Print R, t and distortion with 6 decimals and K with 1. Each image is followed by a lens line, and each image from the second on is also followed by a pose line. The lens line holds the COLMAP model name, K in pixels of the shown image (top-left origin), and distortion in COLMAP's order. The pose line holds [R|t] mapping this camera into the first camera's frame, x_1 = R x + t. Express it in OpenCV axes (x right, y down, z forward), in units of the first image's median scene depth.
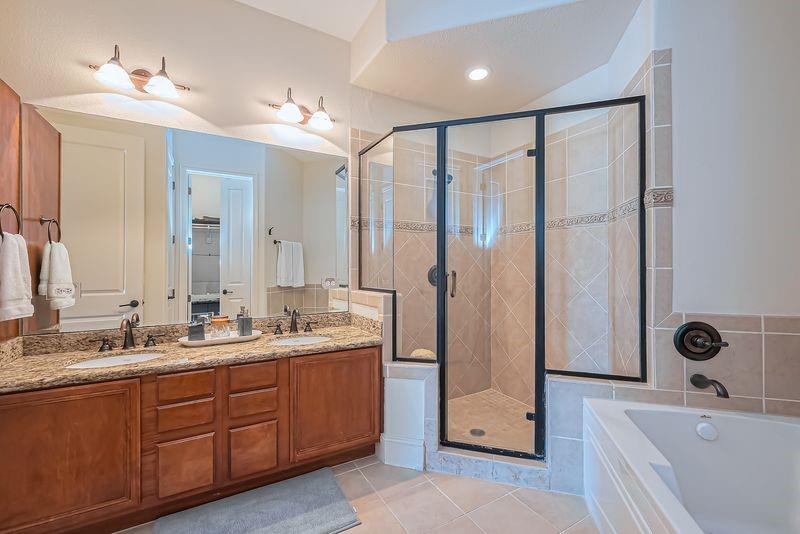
lens RADIAL K [[313.1, 0, 396.4], [0, 313.1, 267.8], [0, 0, 1]] dist [0.000644, 0.000441]
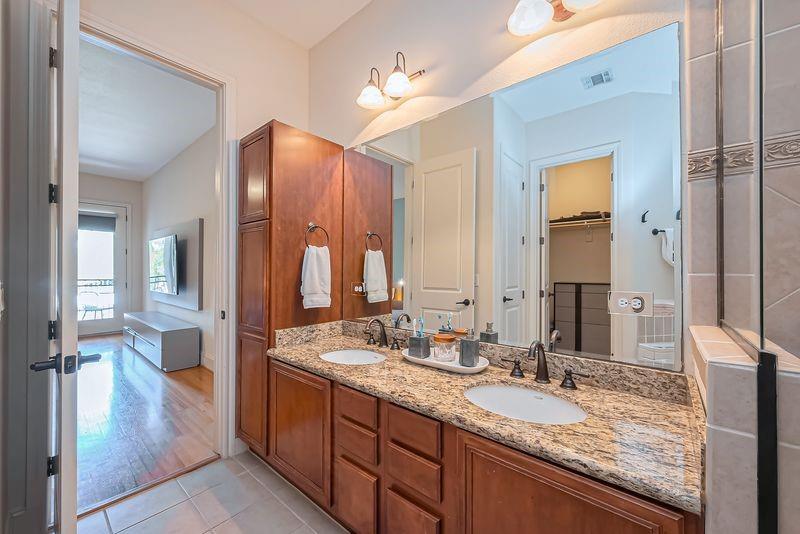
lens RADIAL K [[313.1, 0, 398.7], [0, 313.1, 269.6], [0, 0, 1]] dist [0.000644, 0.000441]
pose [[0.361360, 0.003651, -0.932419, 0.124962], [0.002094, 0.999987, 0.004727, -0.007681], [0.932424, -0.003661, 0.361348, 0.523741]]
